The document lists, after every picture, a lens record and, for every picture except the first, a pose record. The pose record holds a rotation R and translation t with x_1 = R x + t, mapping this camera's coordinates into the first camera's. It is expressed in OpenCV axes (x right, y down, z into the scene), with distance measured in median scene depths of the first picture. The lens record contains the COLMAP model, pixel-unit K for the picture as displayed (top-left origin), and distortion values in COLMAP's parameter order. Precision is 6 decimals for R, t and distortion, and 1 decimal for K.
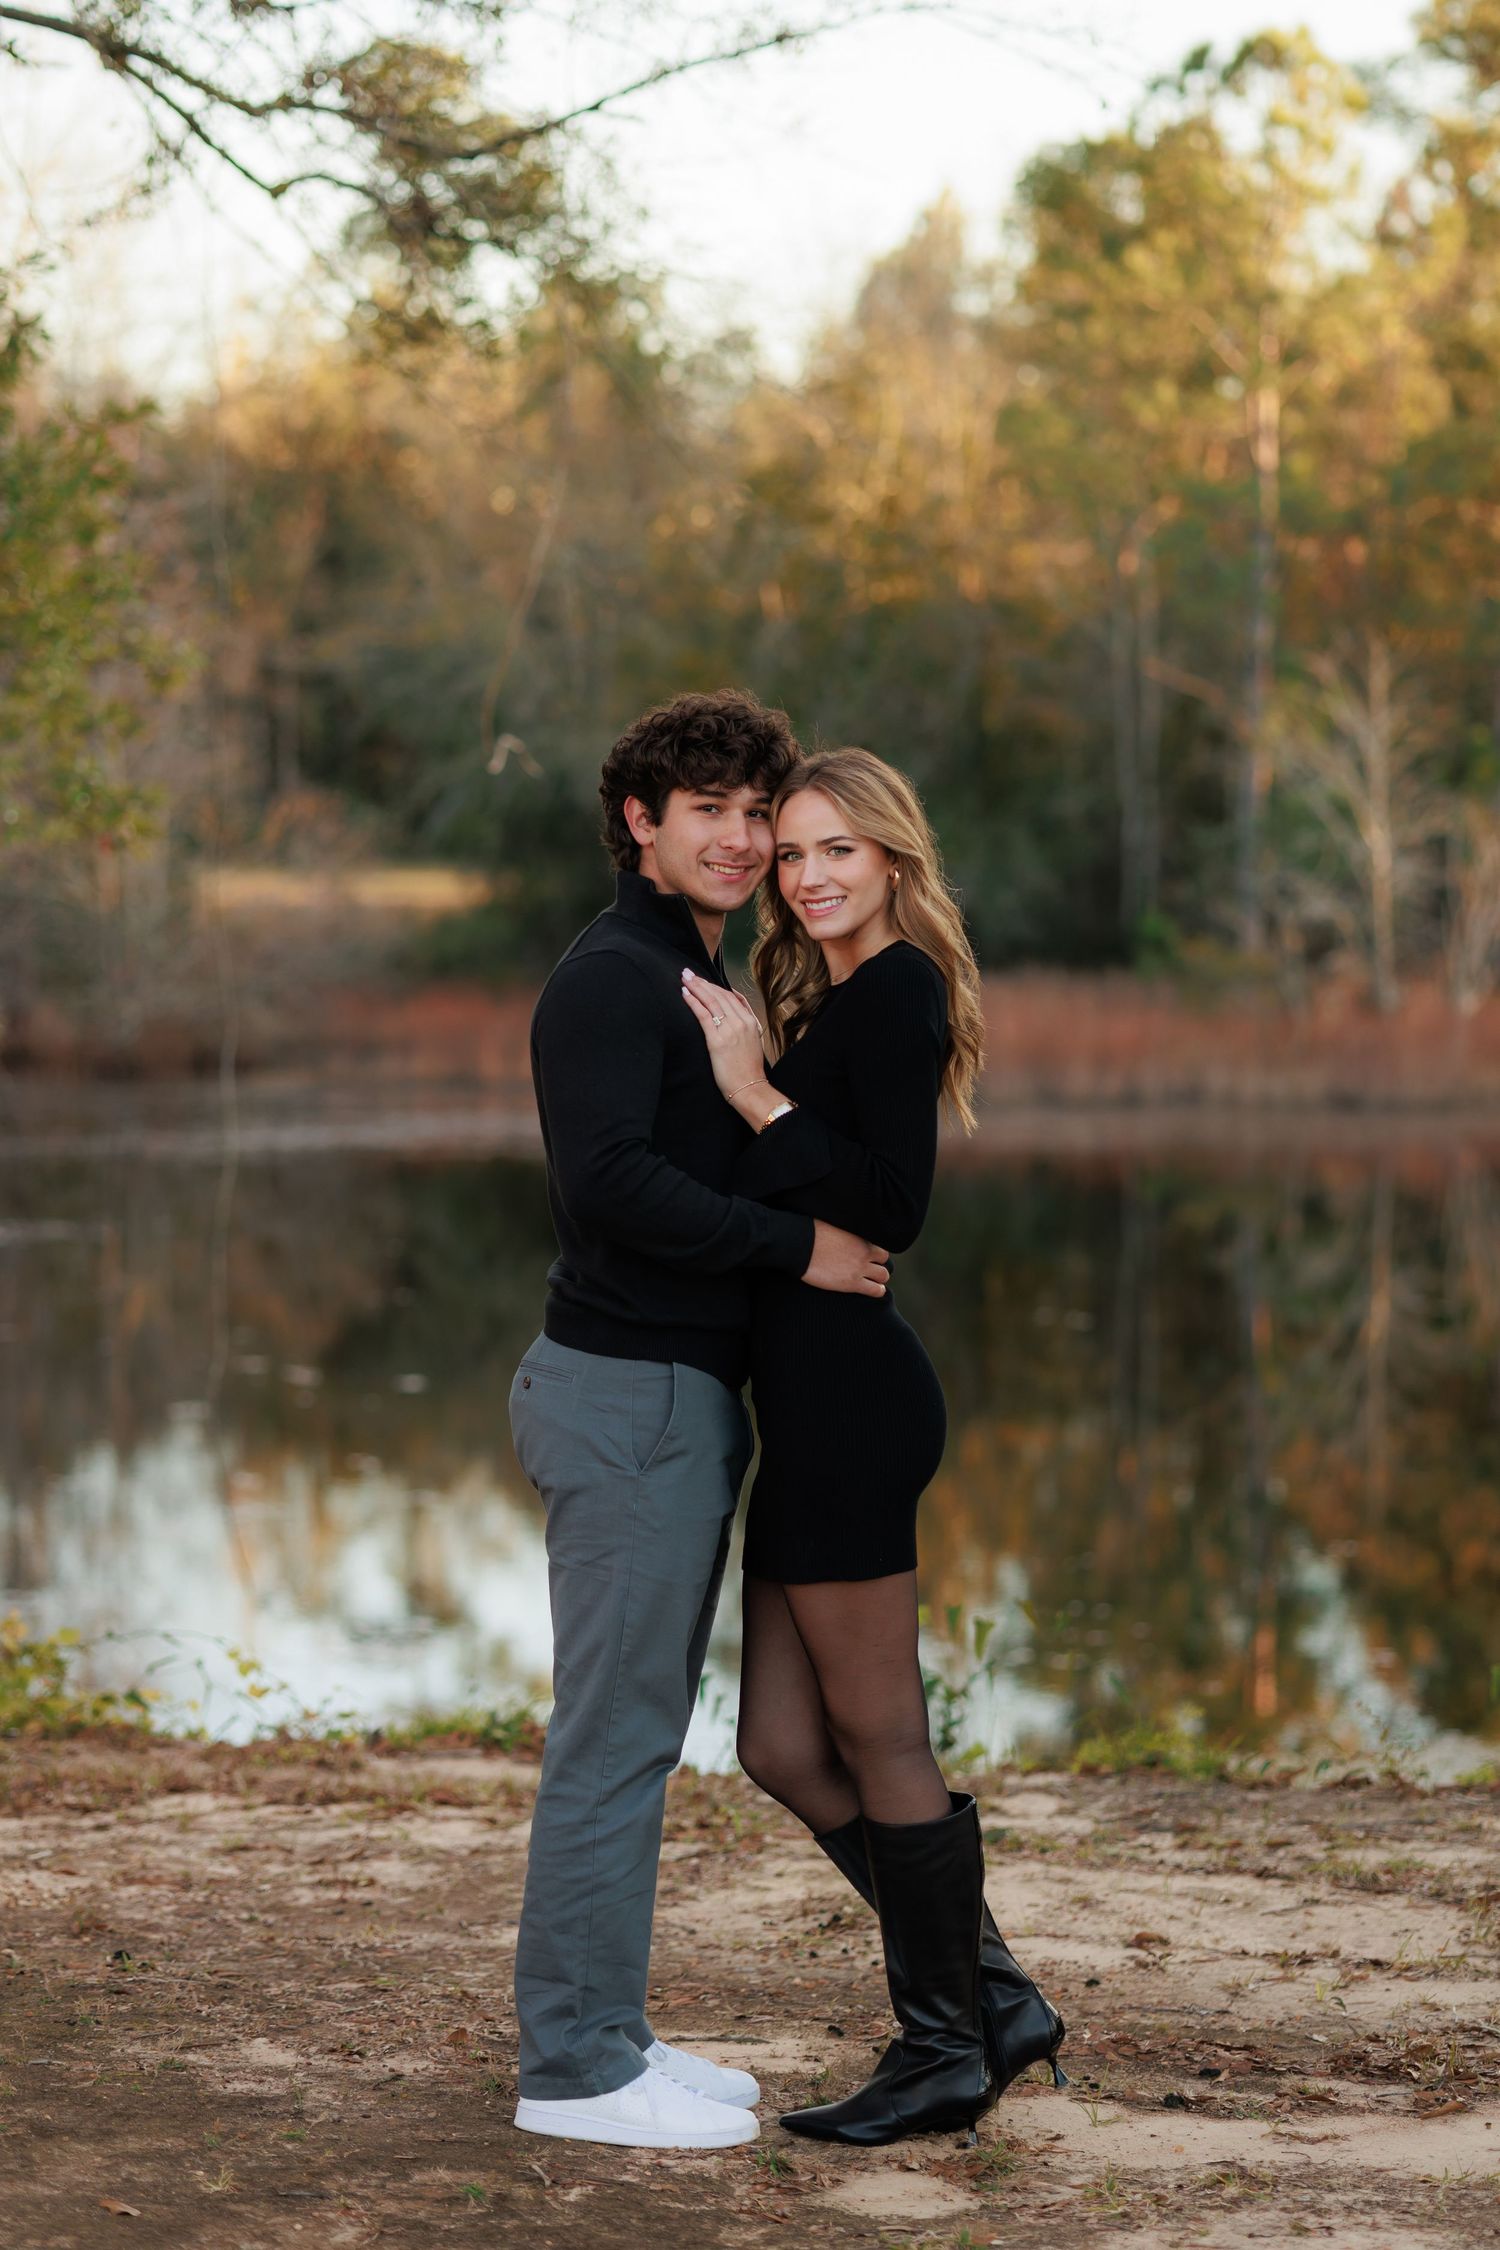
lens RADIAL K [[5601.9, 0, 752.3], [0, 5601.9, 1109.0], [0, 0, 1]] dist [-0.093580, 0.000000]
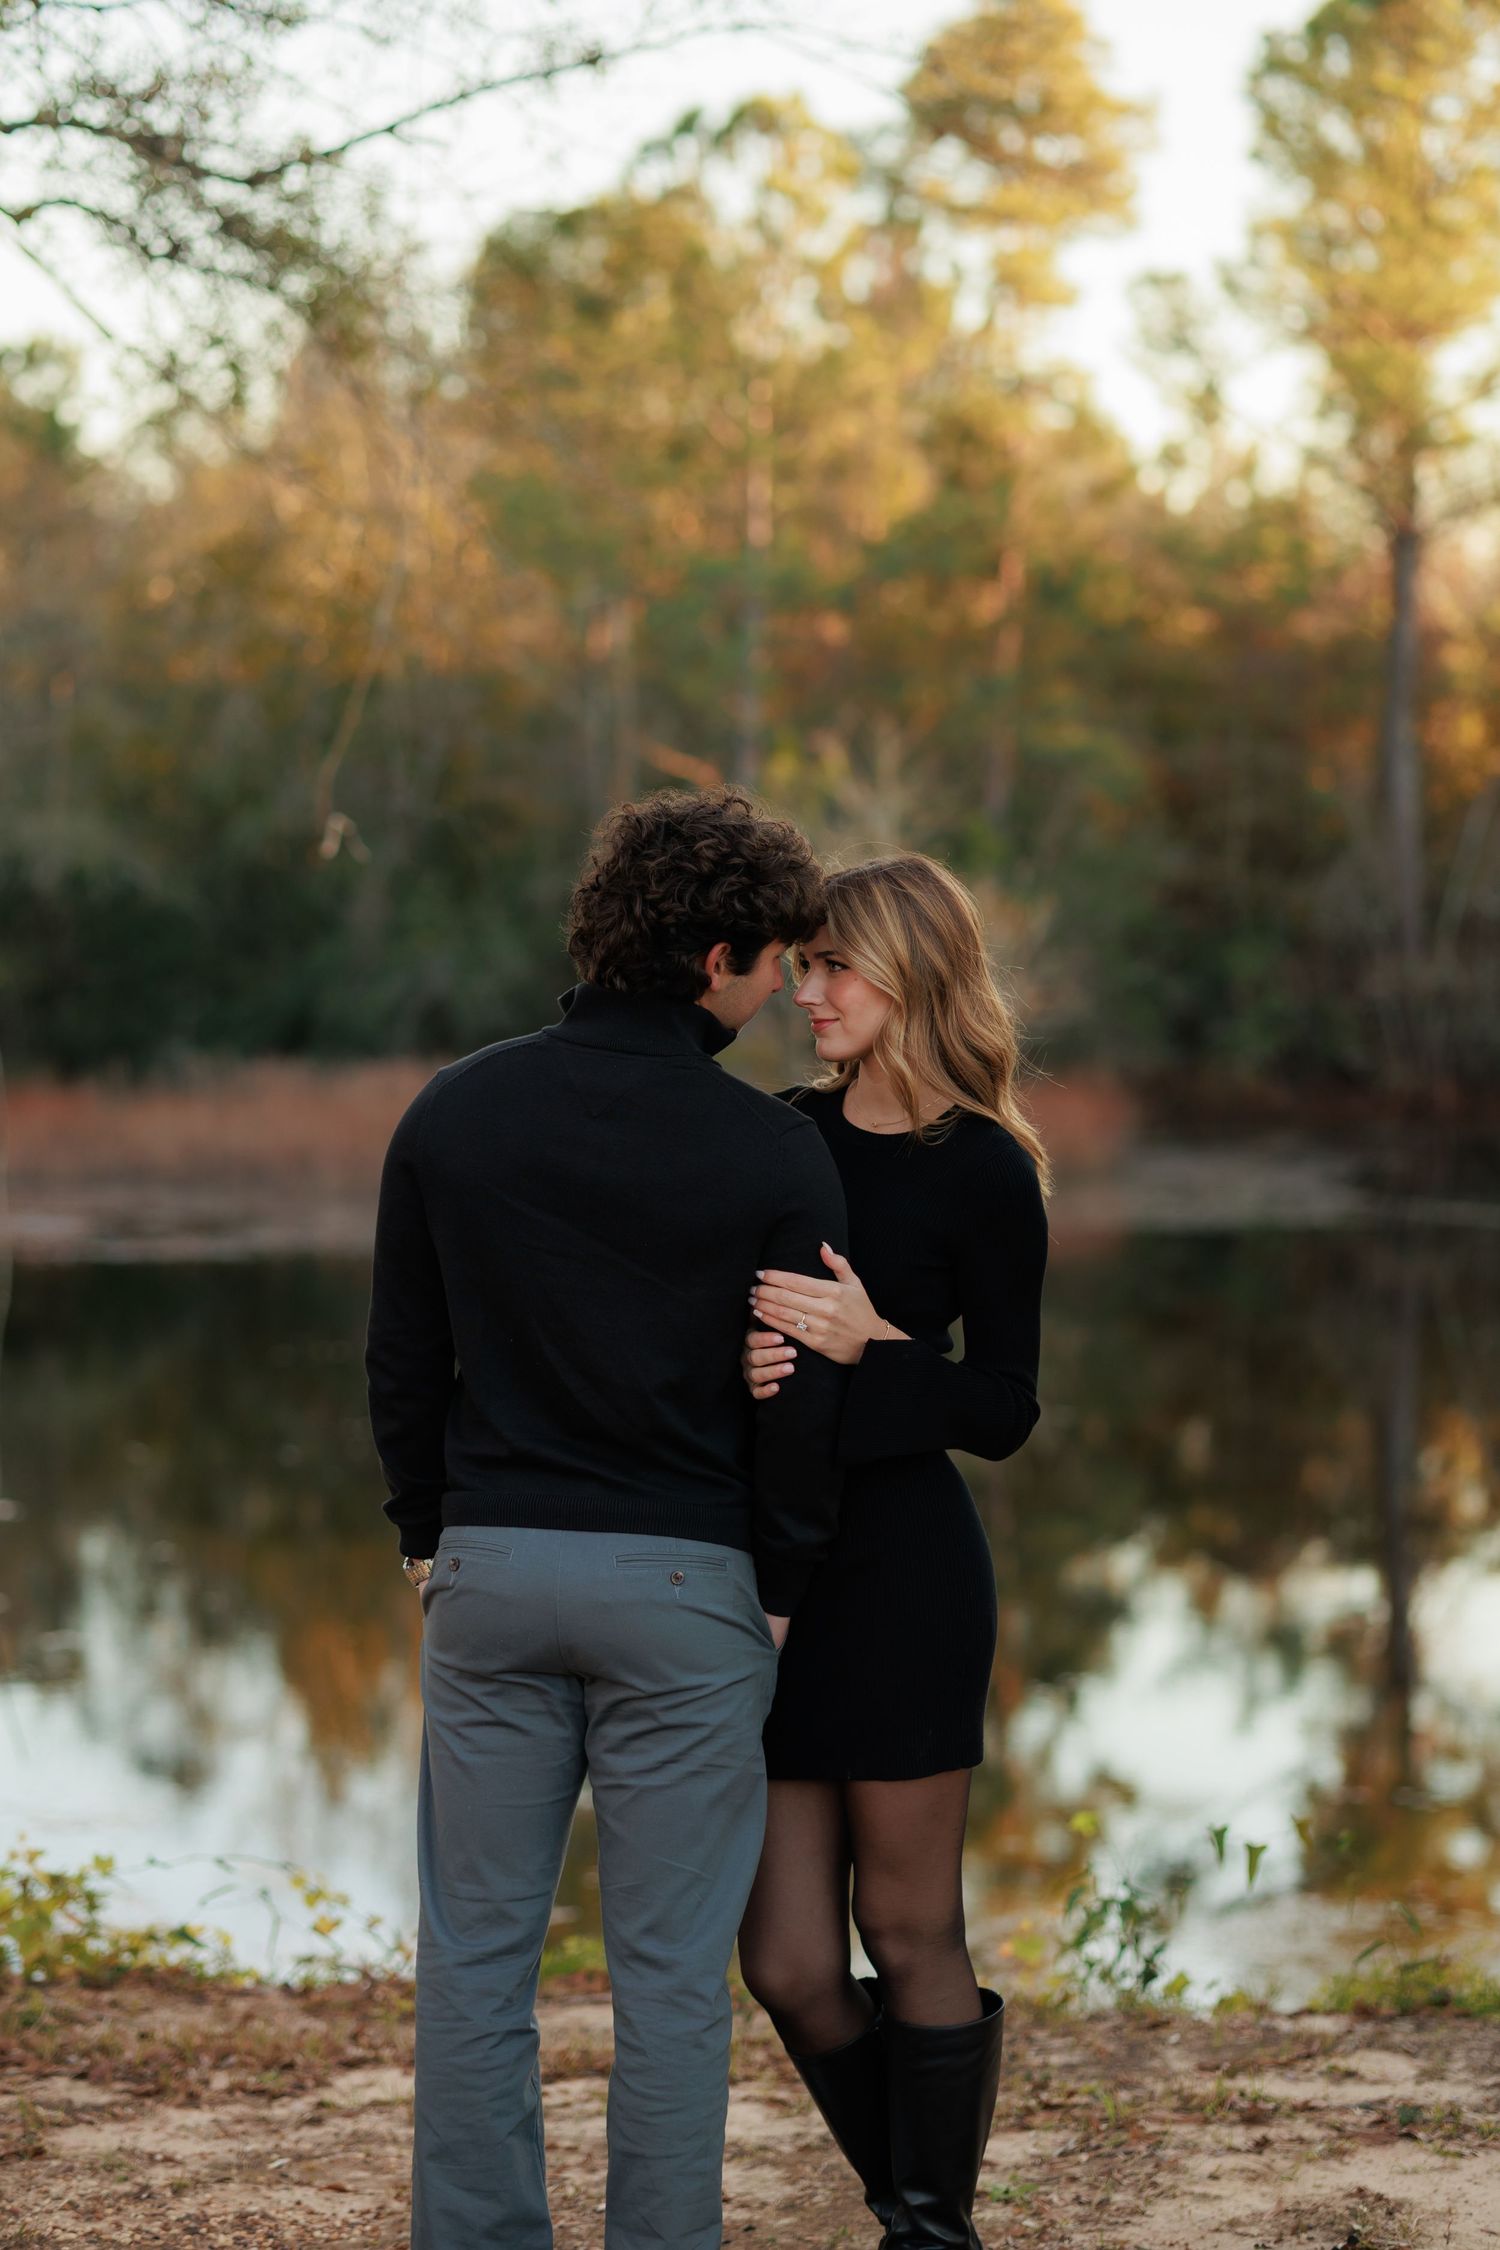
lens RADIAL K [[5601.9, 0, 750.1], [0, 5601.9, 1137.0], [0, 0, 1]] dist [-0.093580, 0.000000]
pose [[0.992287, -0.000436, 0.123959, -0.080448], [0.001639, 0.999953, -0.009604, -0.005371], [-0.123949, 0.009733, 0.992241, 0.084304]]
